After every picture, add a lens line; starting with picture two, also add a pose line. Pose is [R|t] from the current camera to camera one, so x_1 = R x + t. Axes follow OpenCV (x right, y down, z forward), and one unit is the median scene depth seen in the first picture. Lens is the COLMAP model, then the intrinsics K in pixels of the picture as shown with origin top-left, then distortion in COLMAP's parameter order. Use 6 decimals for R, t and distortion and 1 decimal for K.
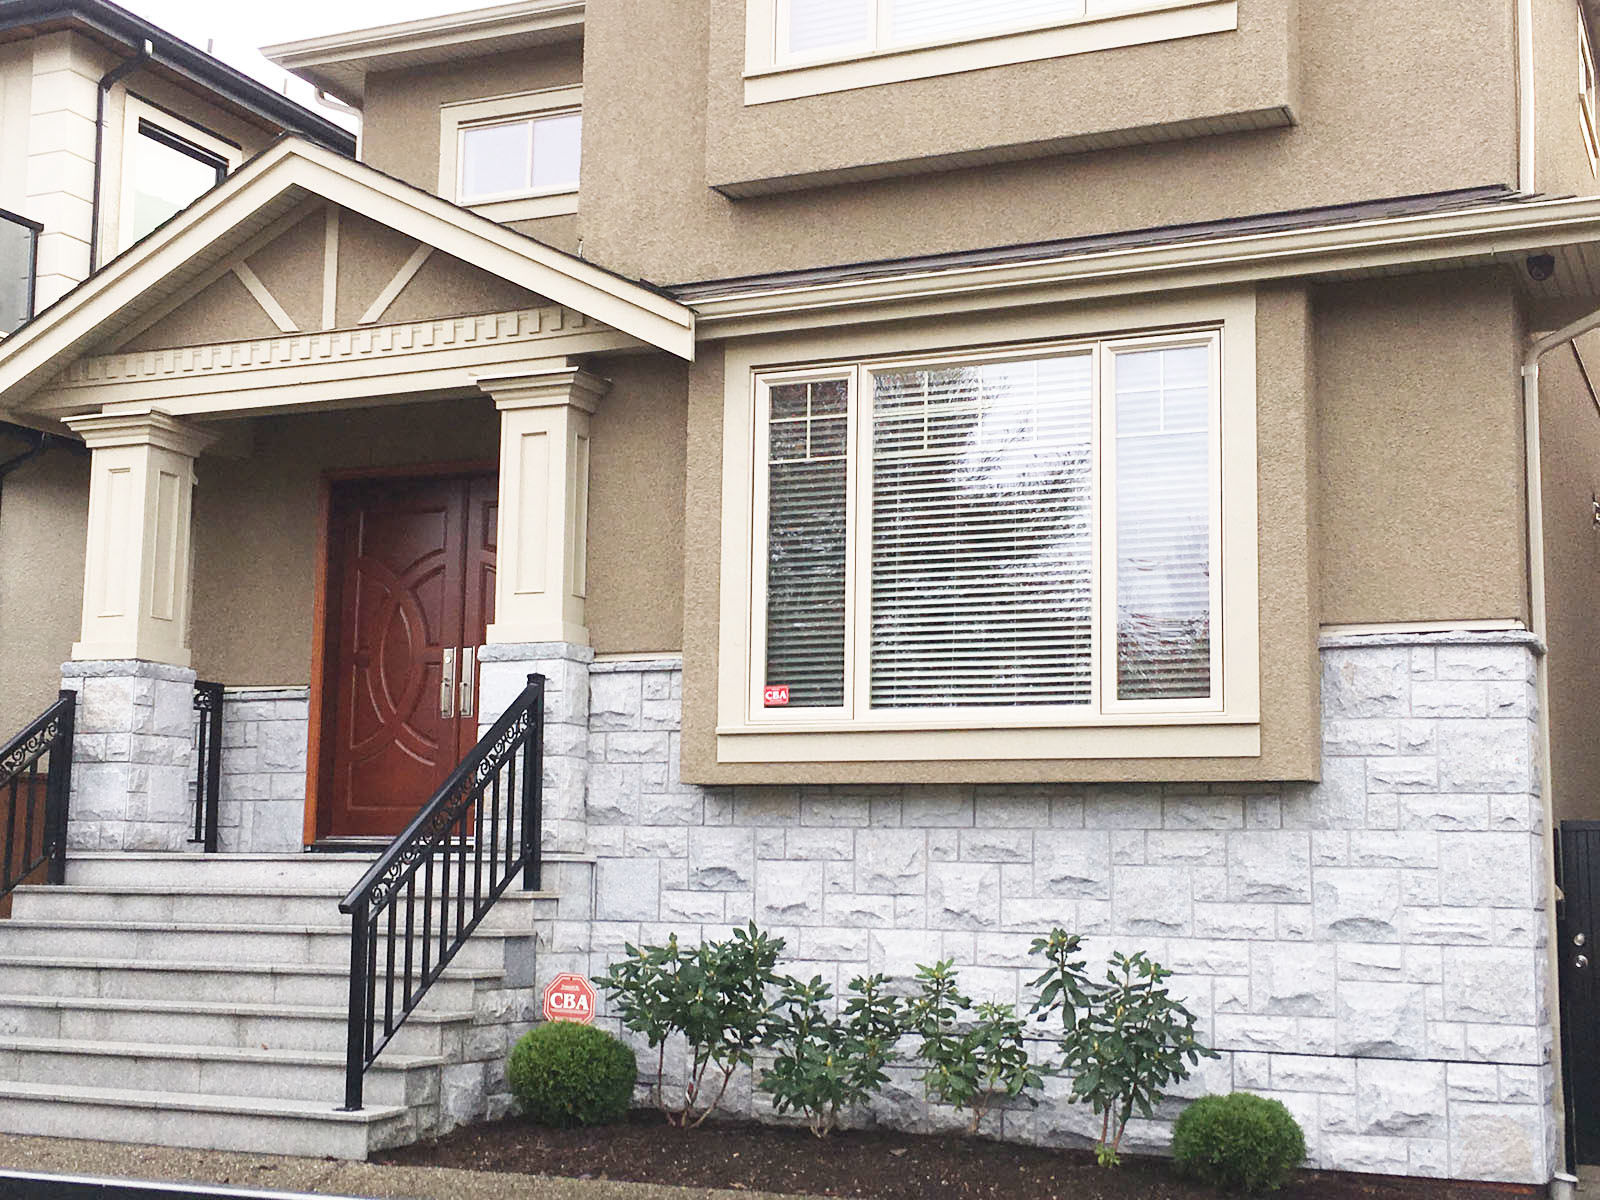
lens RADIAL K [[2114.3, 0, 797.8], [0, 2114.3, 608.4], [0, 0, 1]] dist [0.060349, 0.000000]
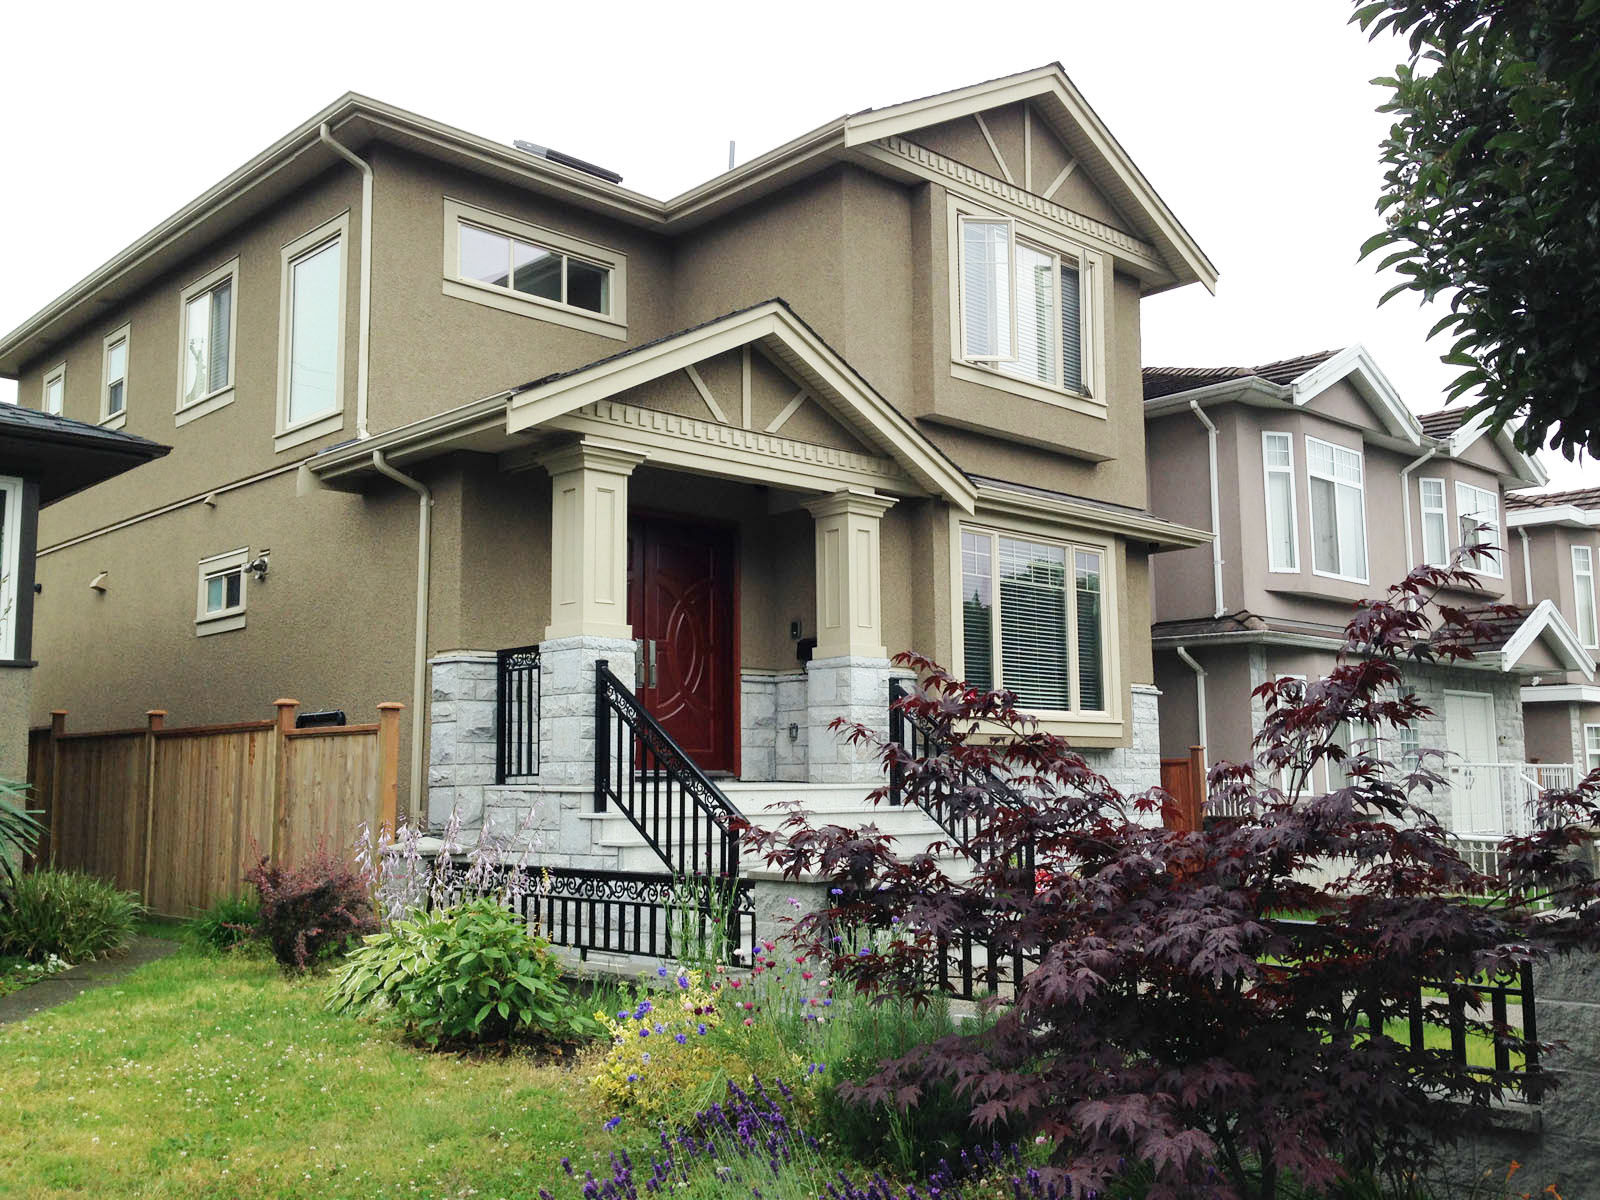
lens RADIAL K [[1473.9, 0, 779.8], [0, 1473.9, 569.7], [0, 0, 1]] dist [0.072252, 0.000000]
pose [[0.376739, 0.112764, 0.919430, -1.288070], [-0.109709, 0.991009, -0.076589, 0.046789], [-0.919800, -0.072016, 0.385723, 0.648643]]
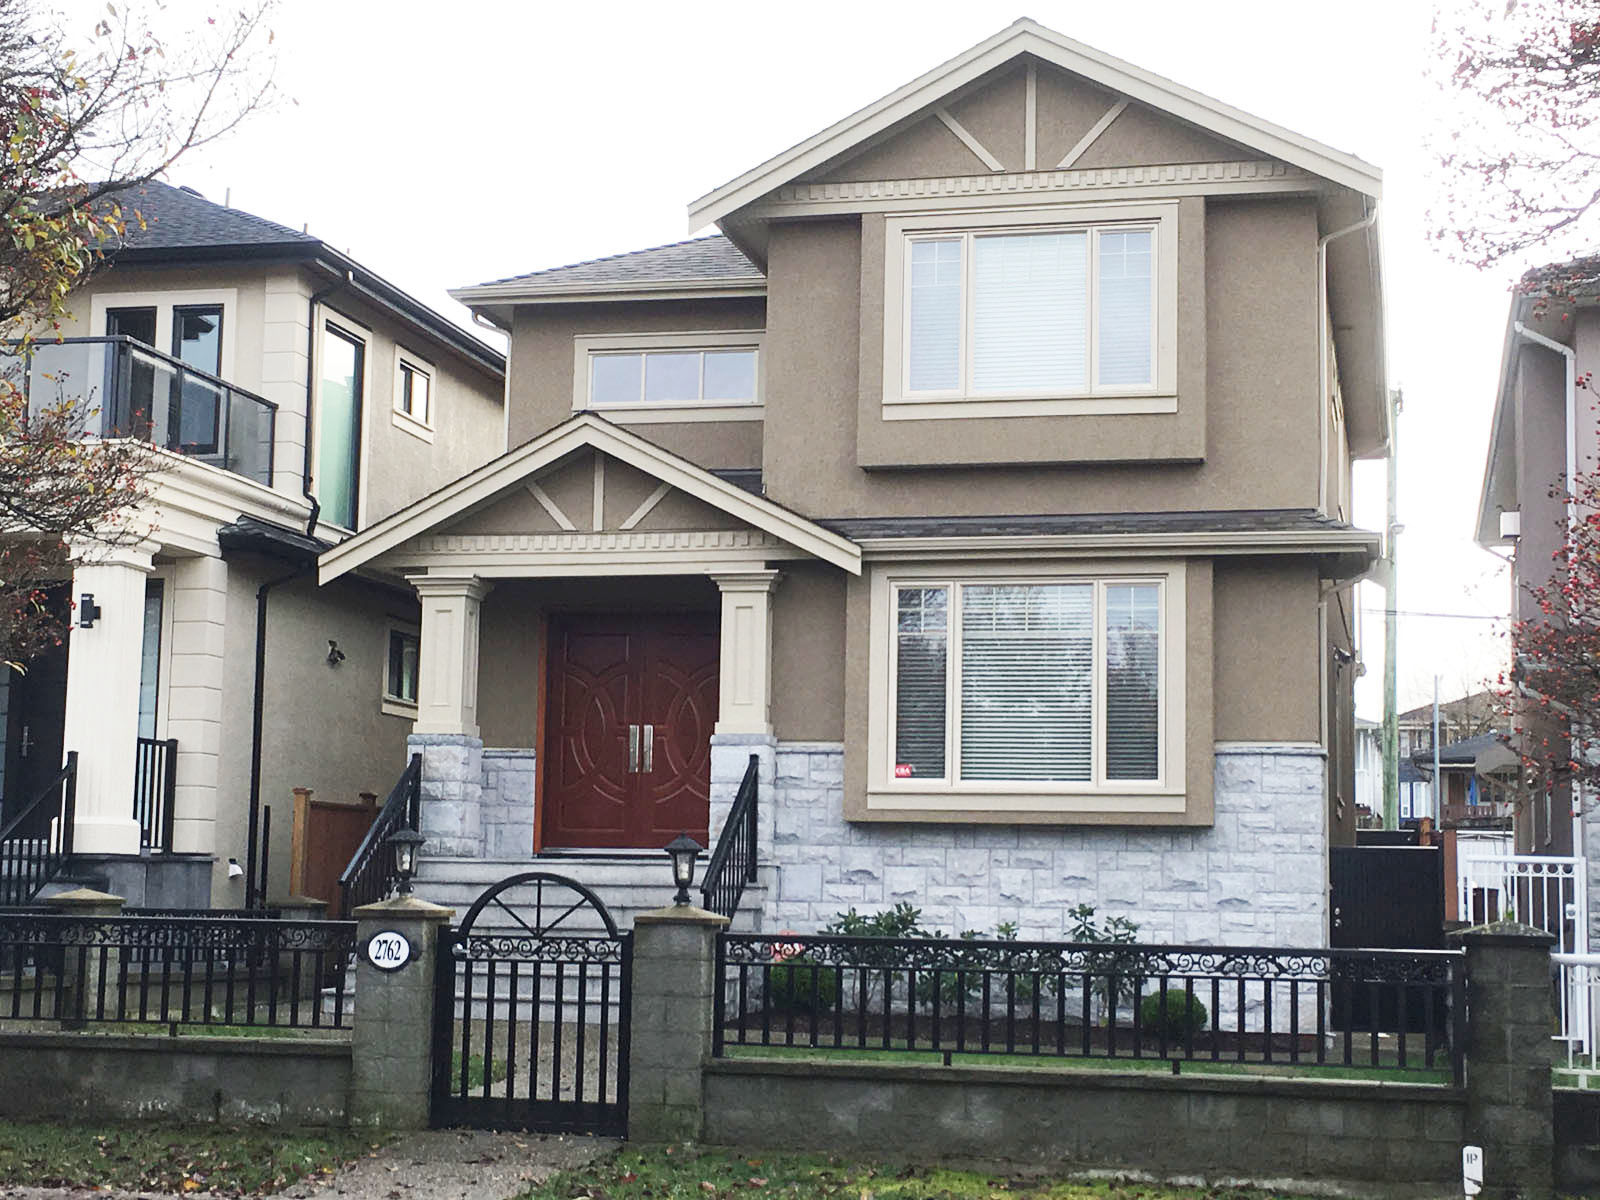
lens RADIAL K [[2442.5, 0, 798.2], [0, 2442.5, 602.0], [0, 0, 1]] dist [0.049389, 0.000000]
pose [[0.982436, 0.026201, 0.184751, -0.462573], [-0.028281, 0.999563, 0.008635, -0.110689], [-0.184444, -0.013708, 0.982747, -0.936492]]
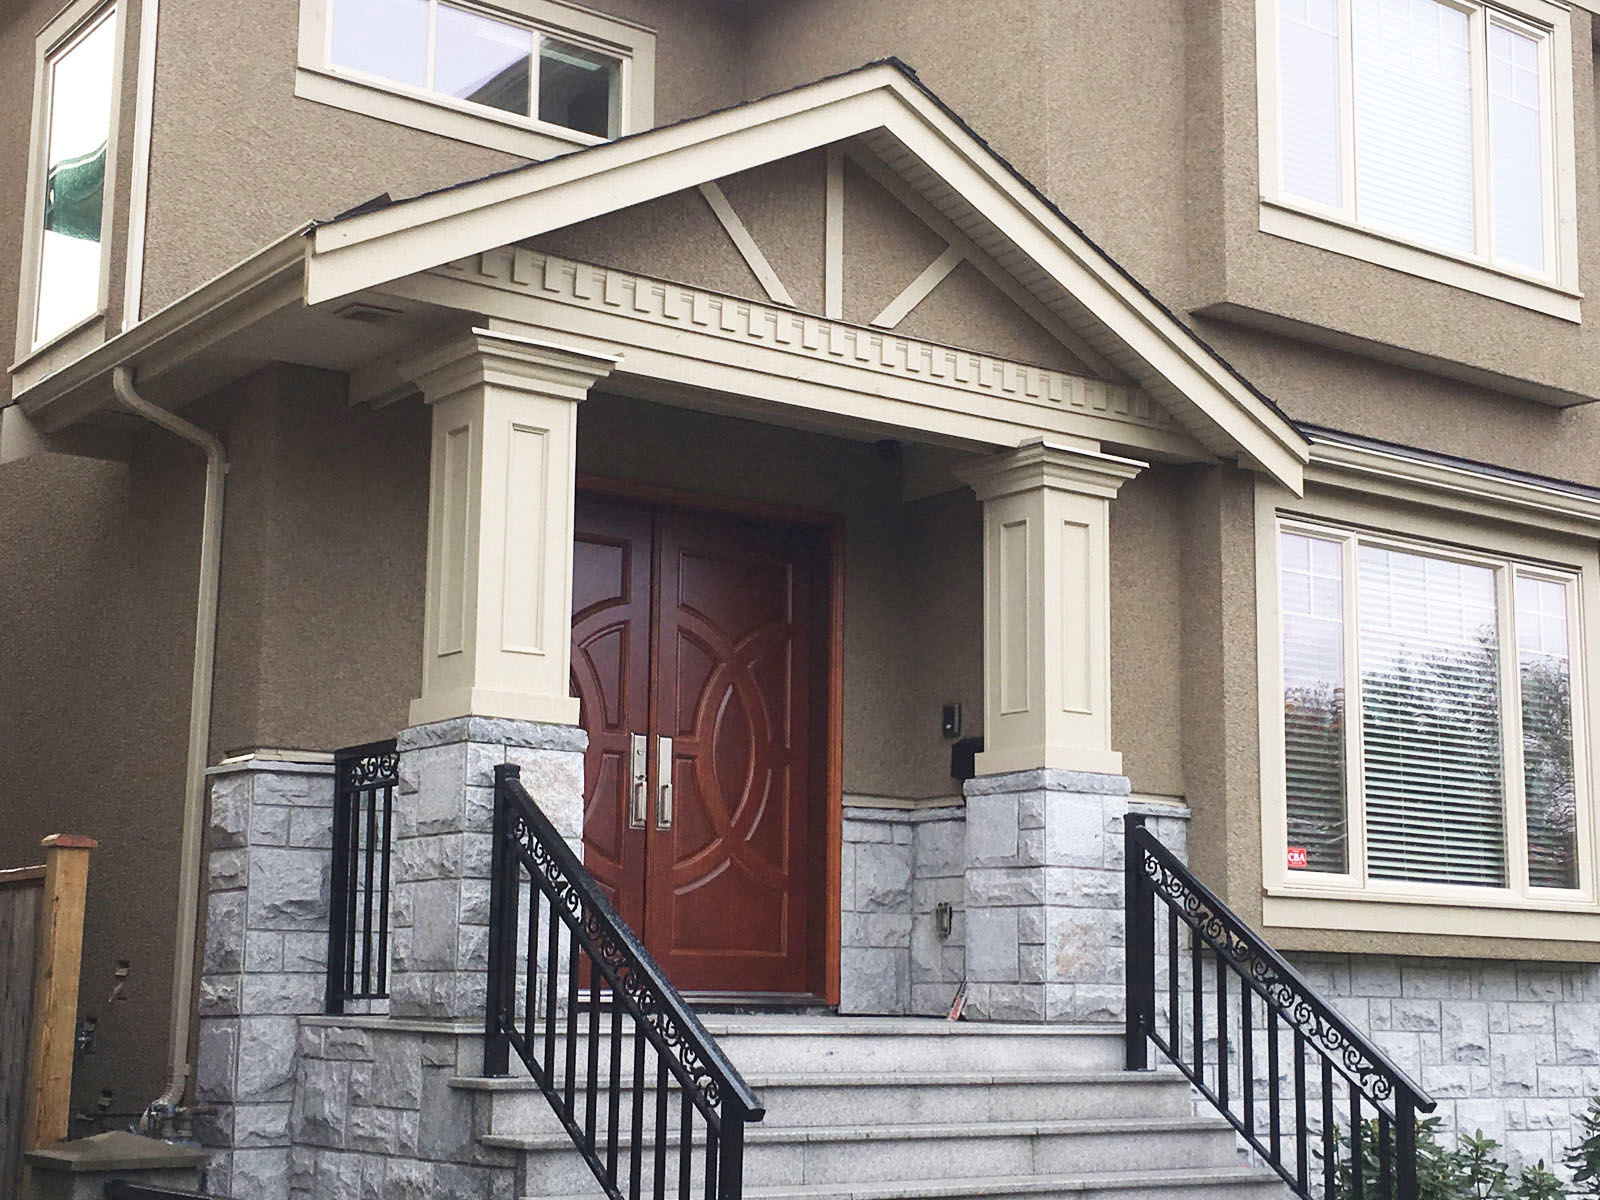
lens RADIAL K [[2320.8, 0, 804.9], [0, 2320.8, 605.3], [0, 0, 1]] dist [0.063235, 0.000000]
pose [[0.482190, 0.138465, 0.865055, -1.037072], [-0.117221, 0.988749, -0.092924, 0.051890], [-0.868189, -0.056596, 0.492996, 0.673780]]
